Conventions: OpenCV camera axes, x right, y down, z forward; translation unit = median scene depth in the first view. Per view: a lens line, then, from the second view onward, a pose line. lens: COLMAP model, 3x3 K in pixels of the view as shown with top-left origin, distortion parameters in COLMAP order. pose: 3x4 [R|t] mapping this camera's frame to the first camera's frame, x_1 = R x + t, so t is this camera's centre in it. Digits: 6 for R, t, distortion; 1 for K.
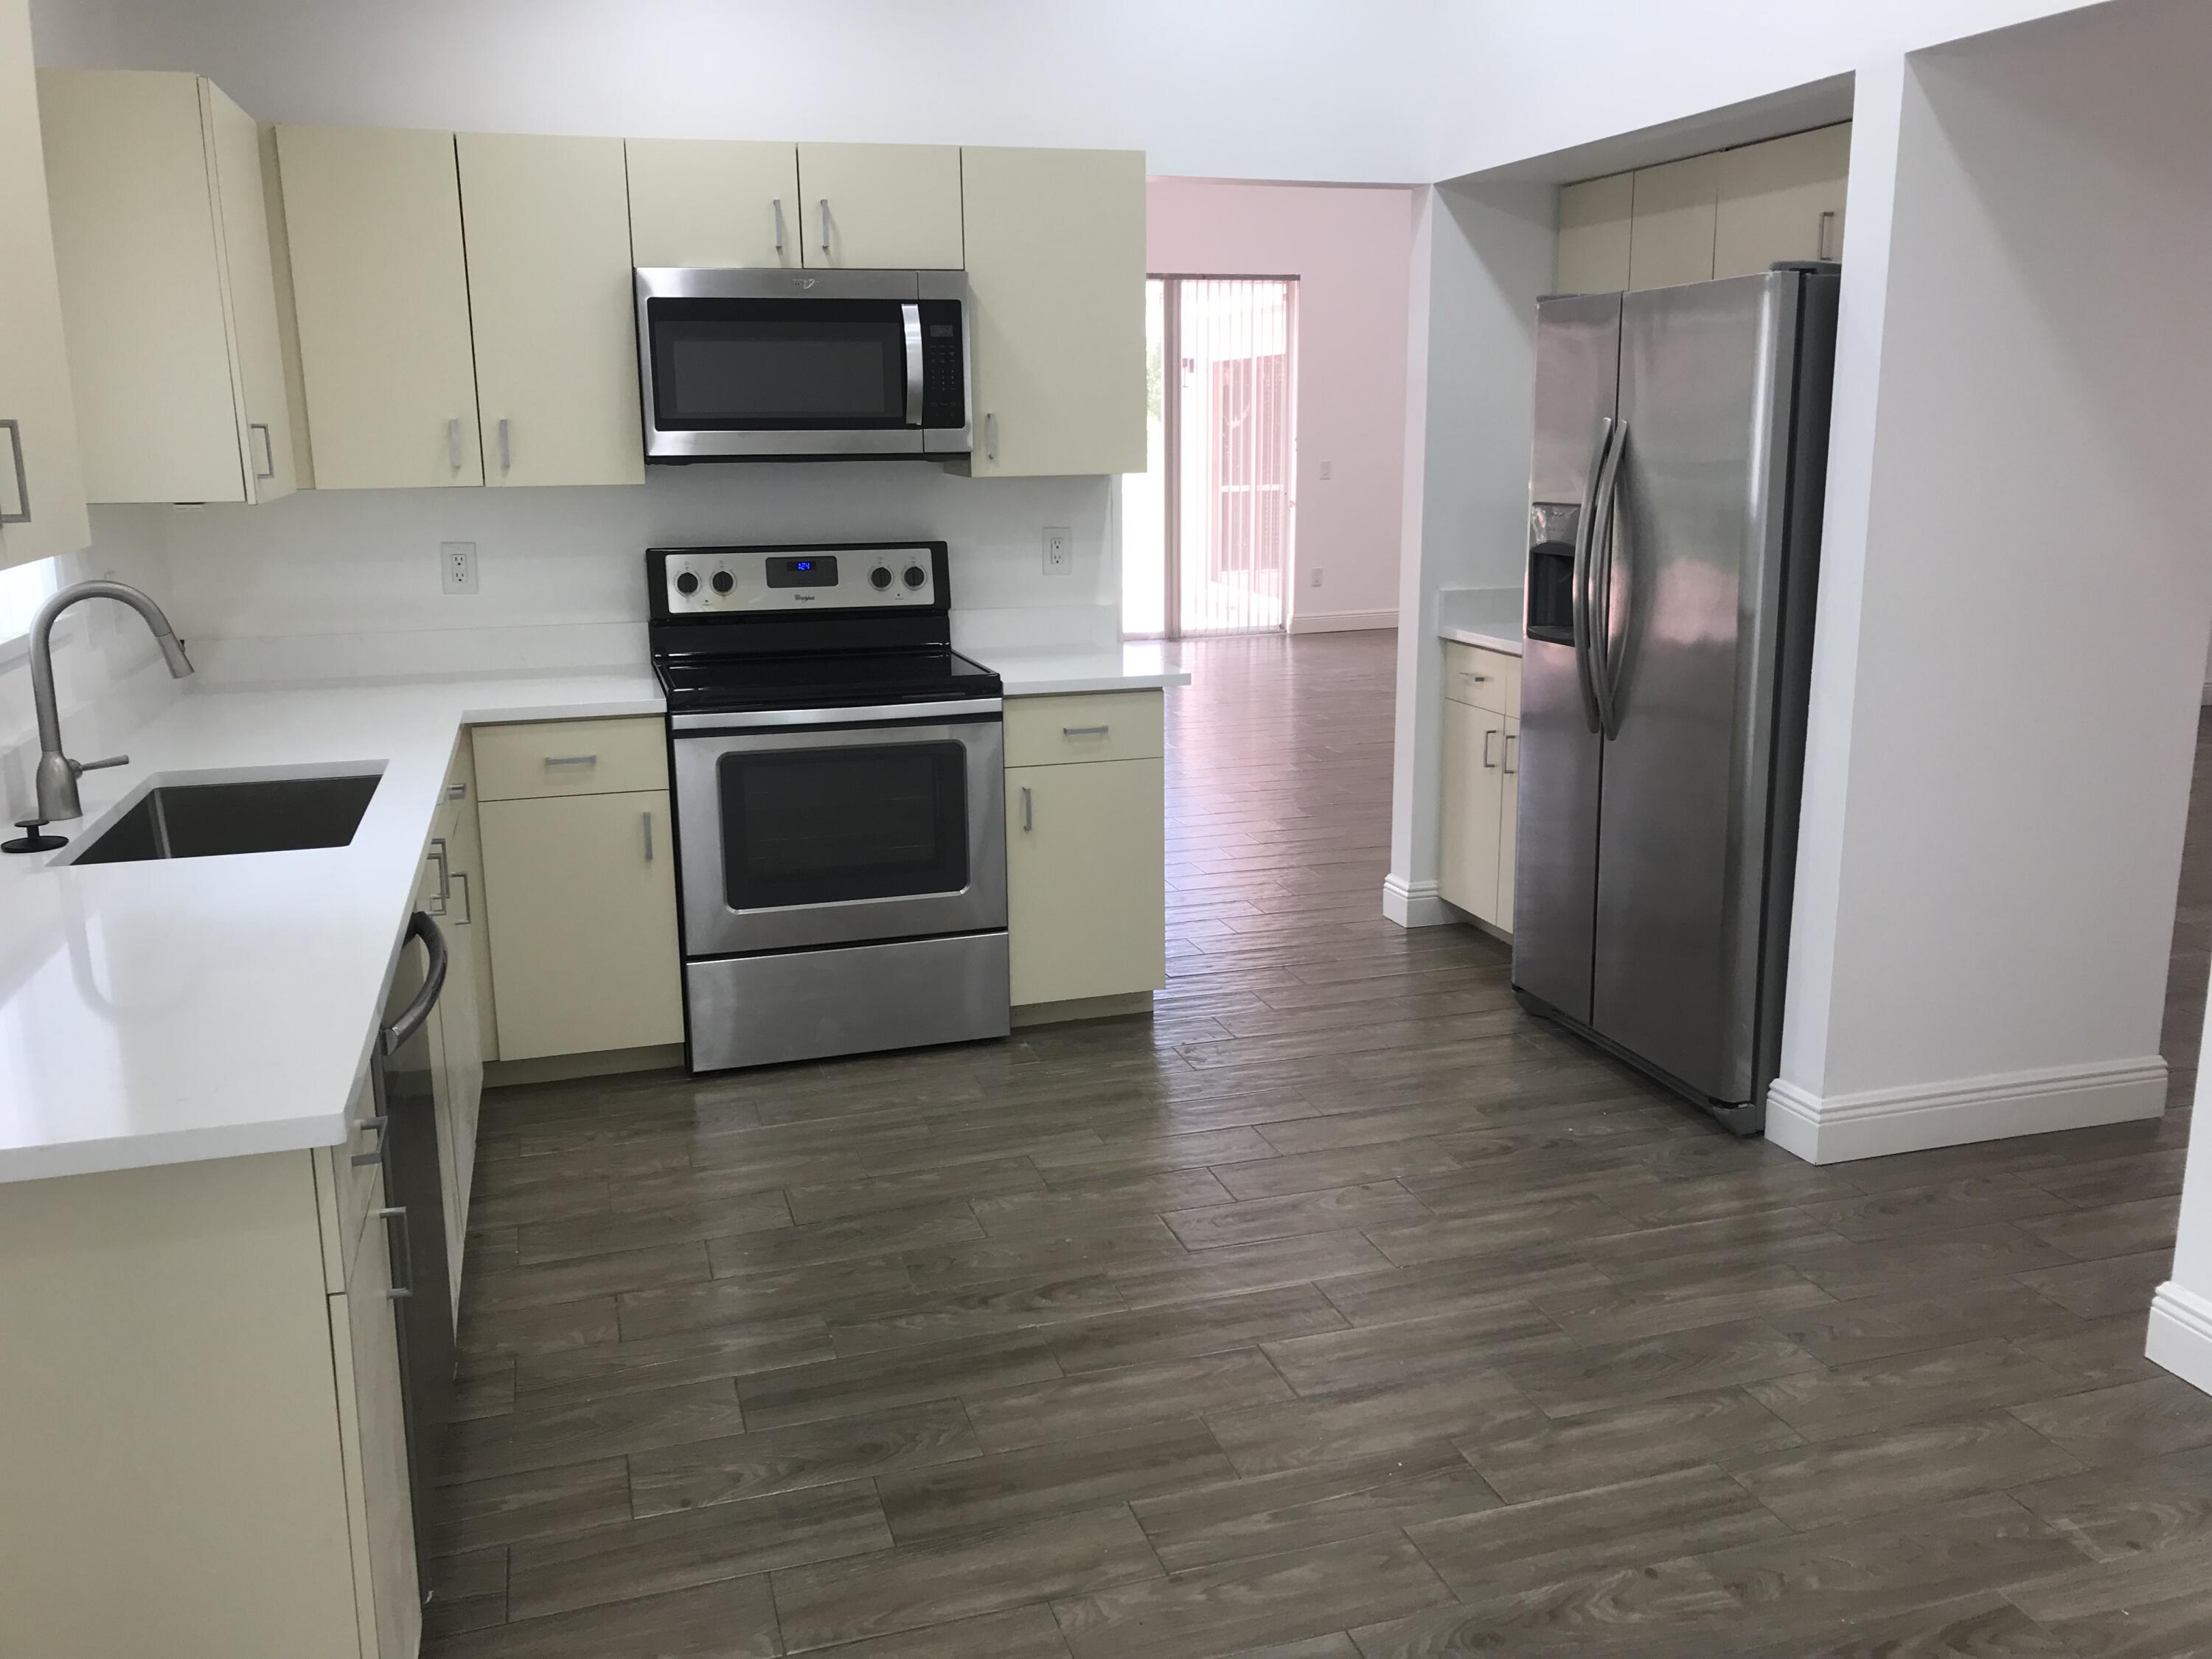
lens RADIAL K [[1823.4, 0, 1106.0], [0, 1823.4, 829.5], [0, 0, 1]] dist [0.066649, -0.106441]
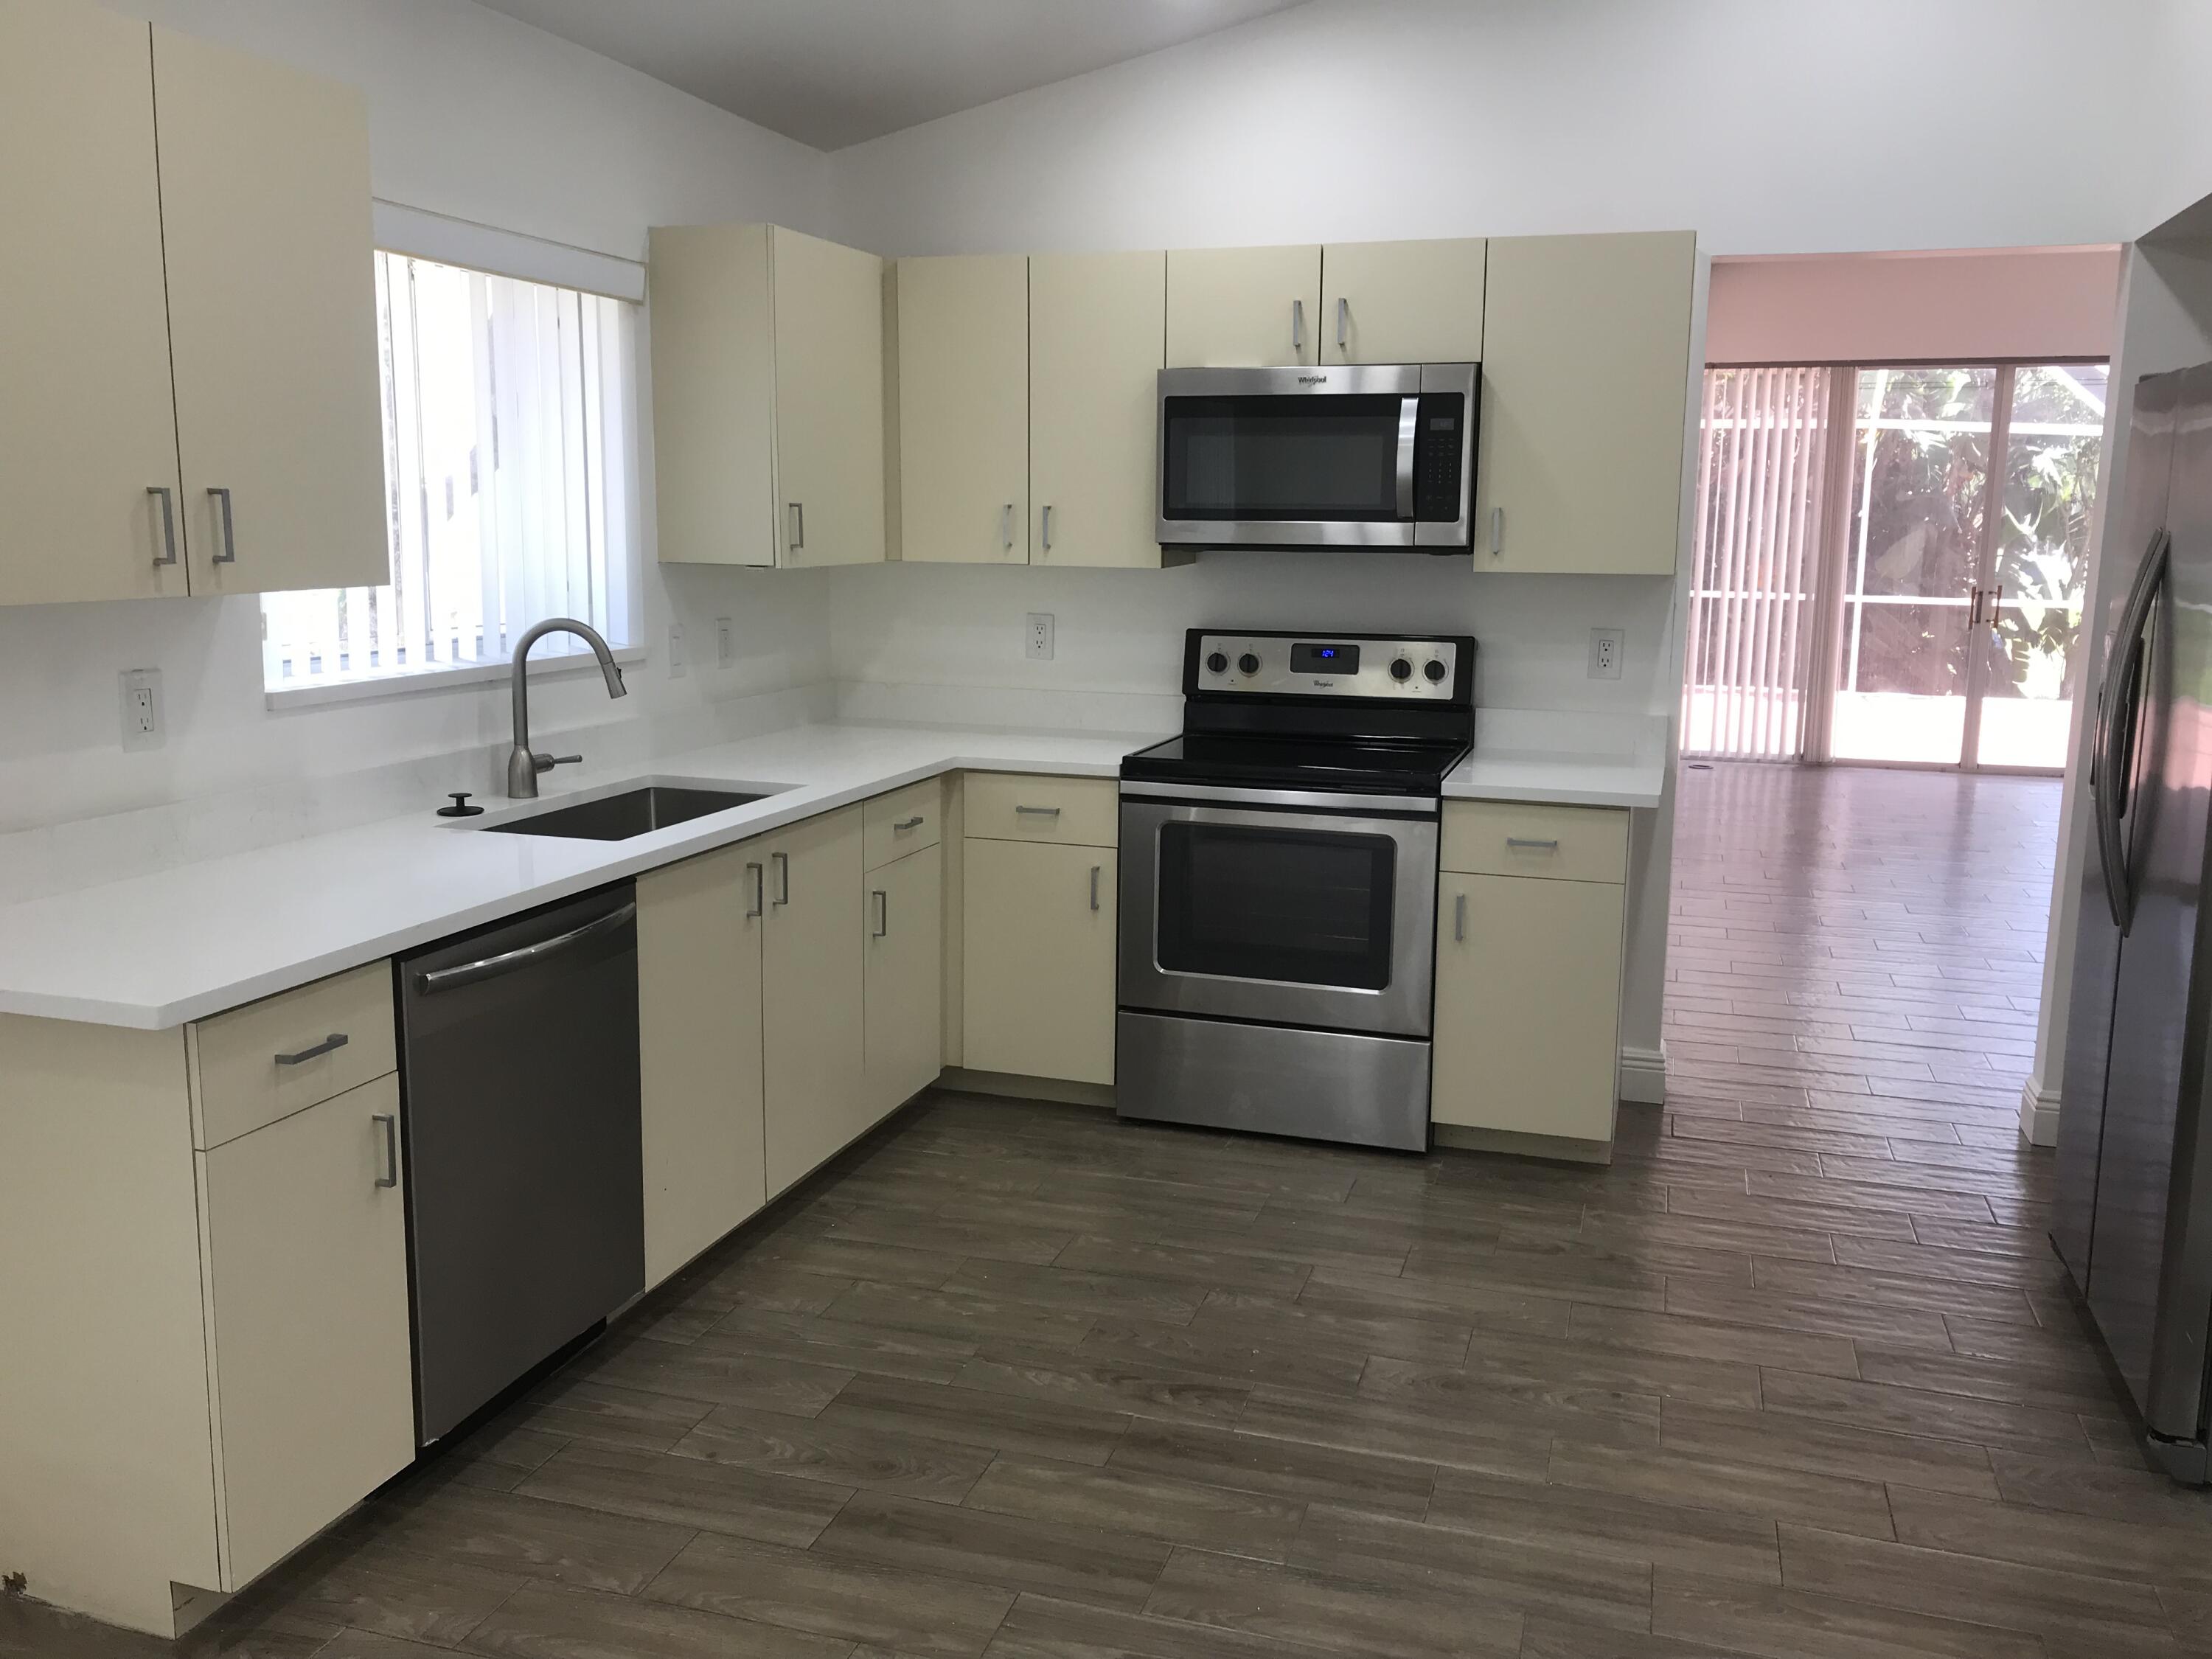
lens RADIAL K [[1823.4, 0, 1106.0], [0, 1823.4, 829.5], [0, 0, 1]] dist [0.066649, -0.106441]
pose [[0.821098, 0.117517, -0.558559, 0.343296], [-0.145981, 0.989266, -0.006462, -0.024434], [0.551805, 0.086845, 0.829439, 0.105331]]
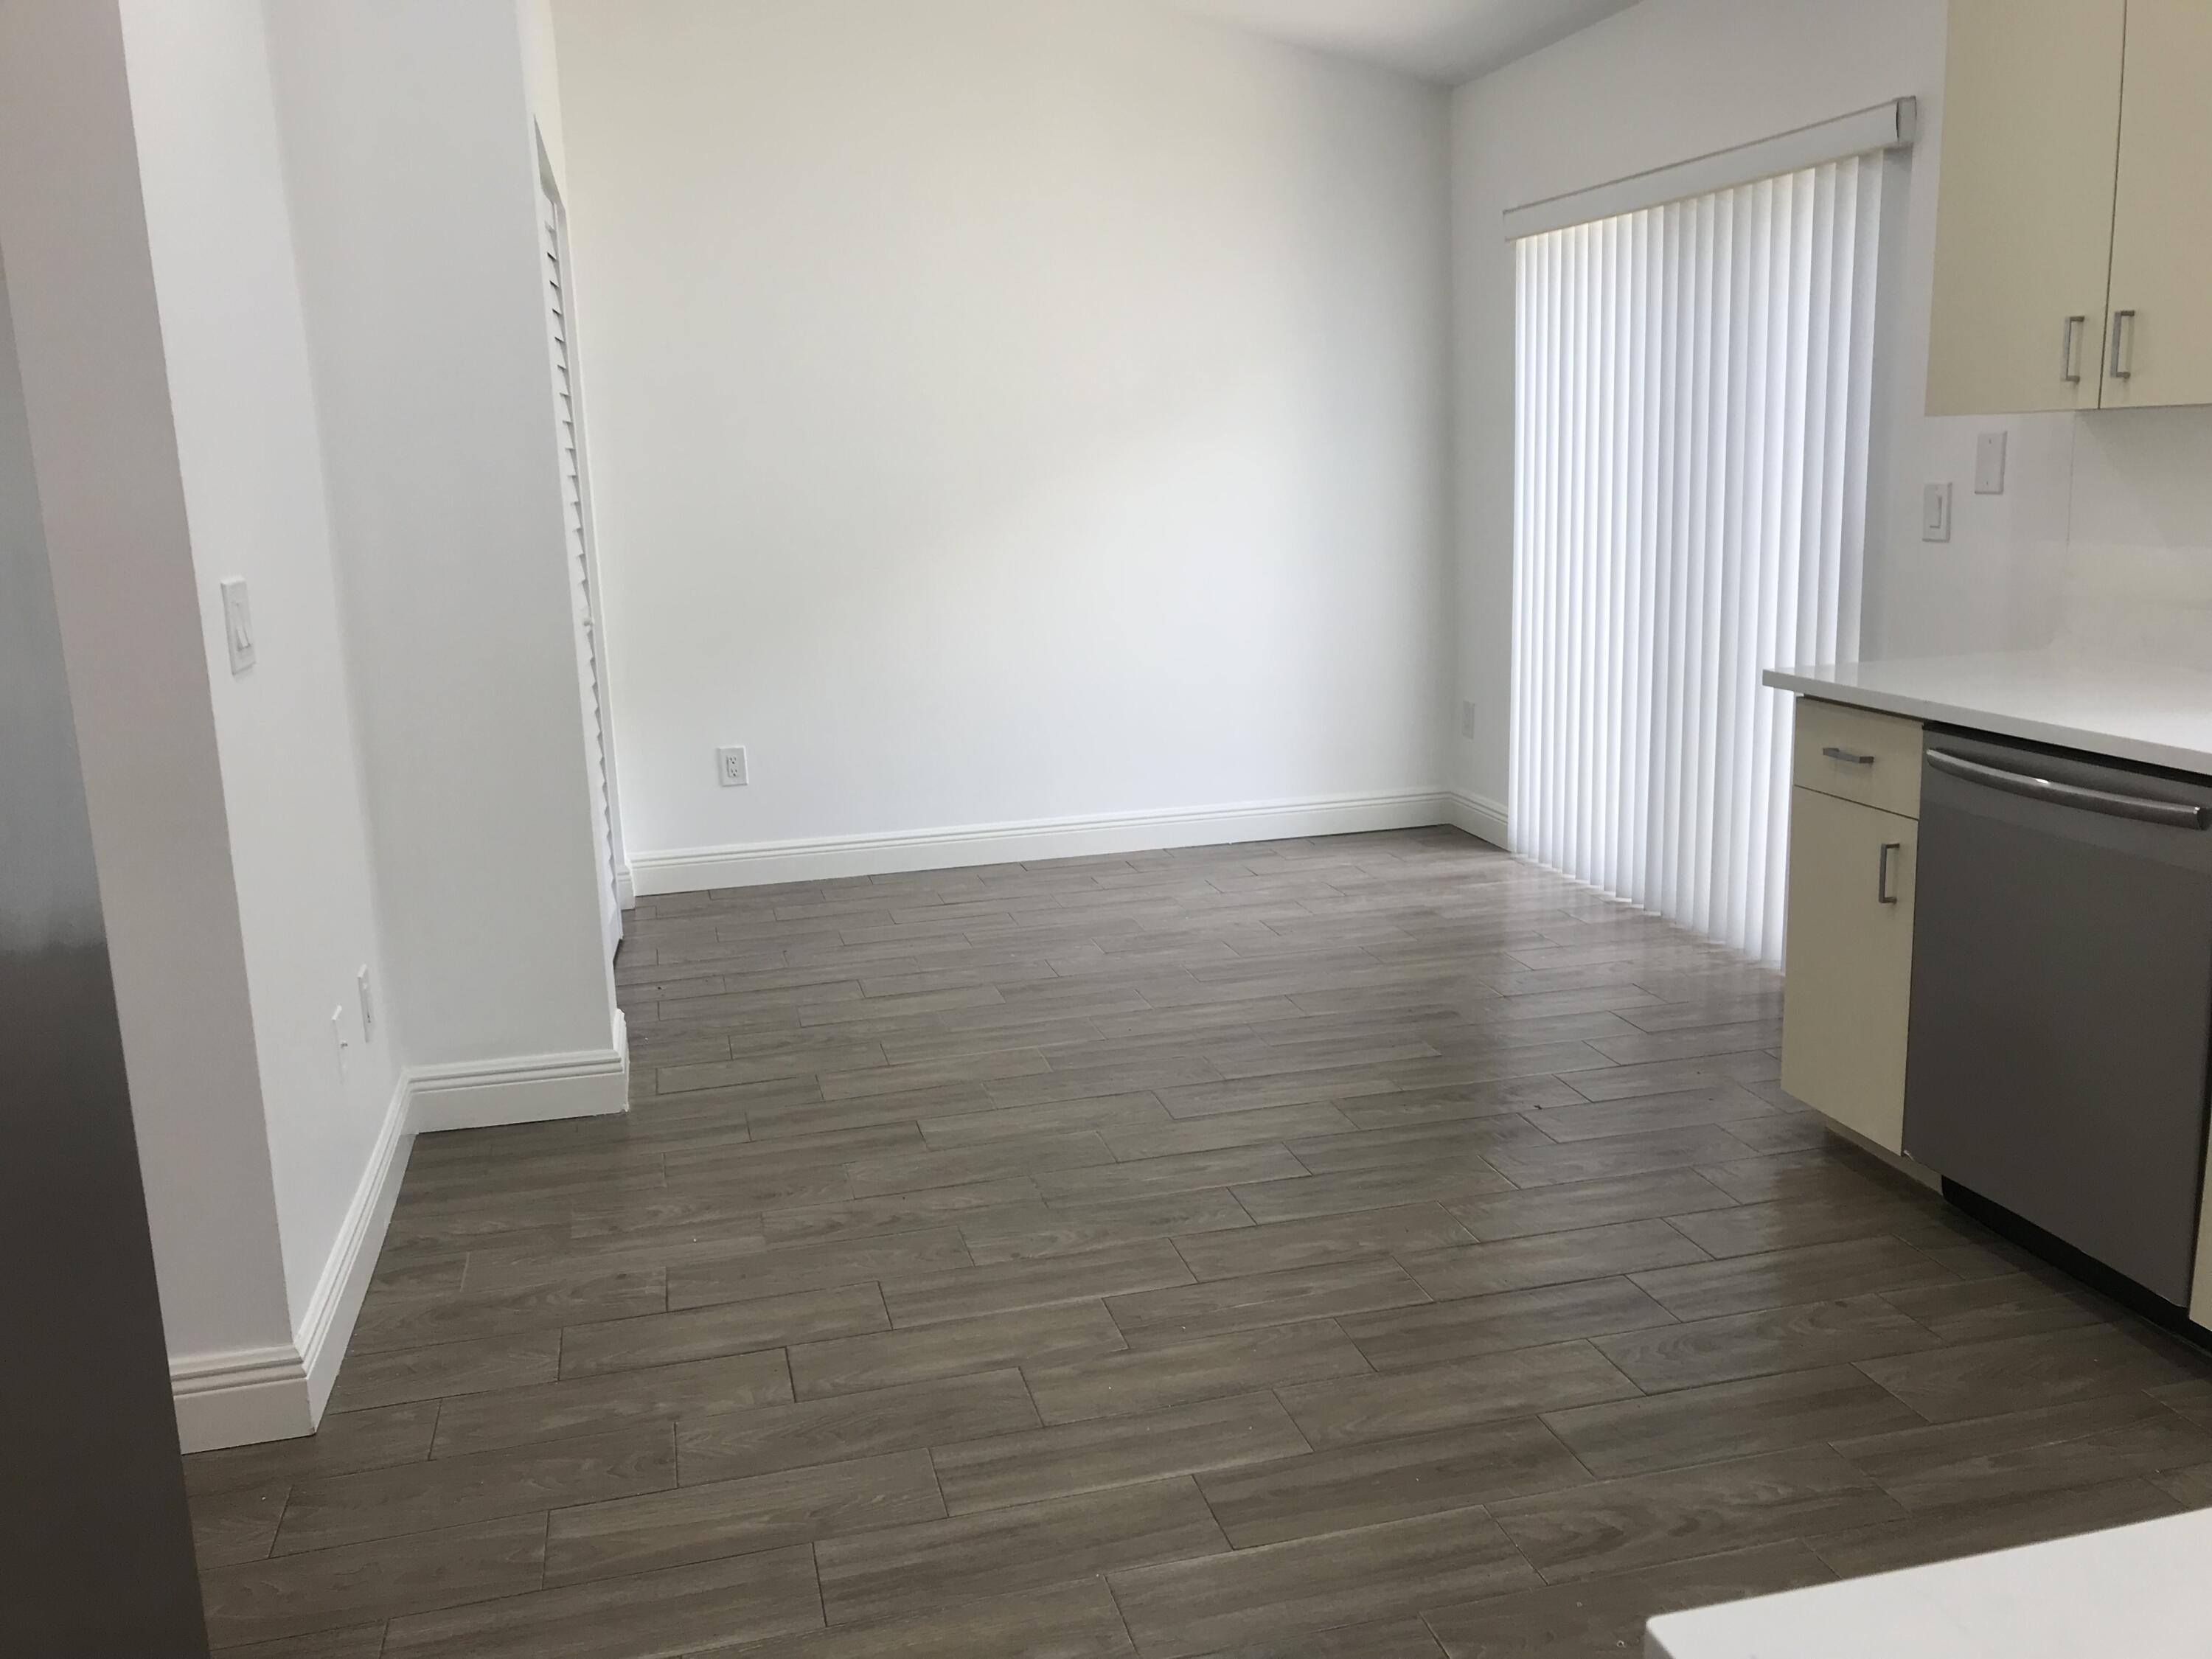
lens RADIAL K [[1823.4, 0, 1106.0], [0, 1823.4, 829.5], [0, 0, 1]] dist [0.066649, -0.106441]
pose [[-0.997952, 0.034244, 0.054037, 0.087925], [0.053868, 0.905443, 0.421035, -0.234462], [-0.034509, 0.423084, -0.905433, 1.176706]]
